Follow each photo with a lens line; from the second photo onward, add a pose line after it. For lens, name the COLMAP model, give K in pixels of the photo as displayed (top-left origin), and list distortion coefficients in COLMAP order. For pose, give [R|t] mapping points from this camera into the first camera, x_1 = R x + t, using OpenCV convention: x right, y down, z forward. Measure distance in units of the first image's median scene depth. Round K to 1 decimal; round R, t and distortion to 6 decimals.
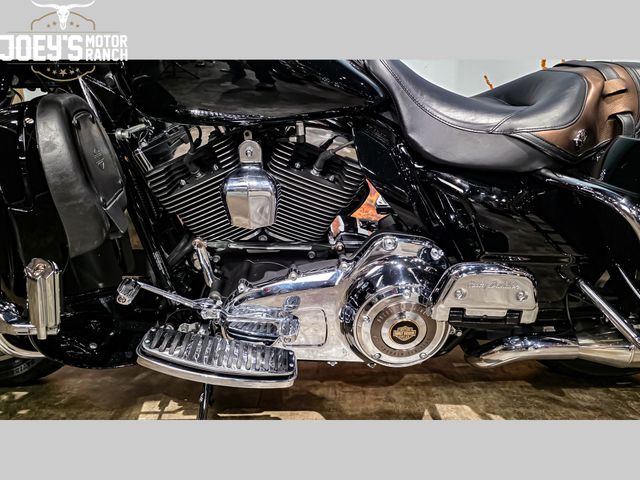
lens RADIAL K [[446.0, 0, 316.1], [0, 446.0, 238.6], [0, 0, 1]] dist [0.018036, -0.020629]
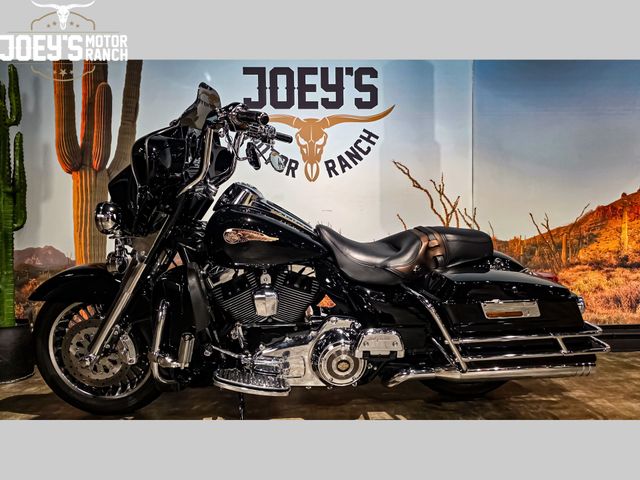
lens RADIAL K [[446.0, 0, 323.4], [0, 446.0, 237.8], [0, 0, 1]] dist [0.018036, -0.020629]
pose [[0.996922, -0.025021, 0.074296, -0.026411], [0.037445, 0.984585, -0.170854, -0.016821], [-0.068876, 0.173111, 0.982491, -1.029155]]
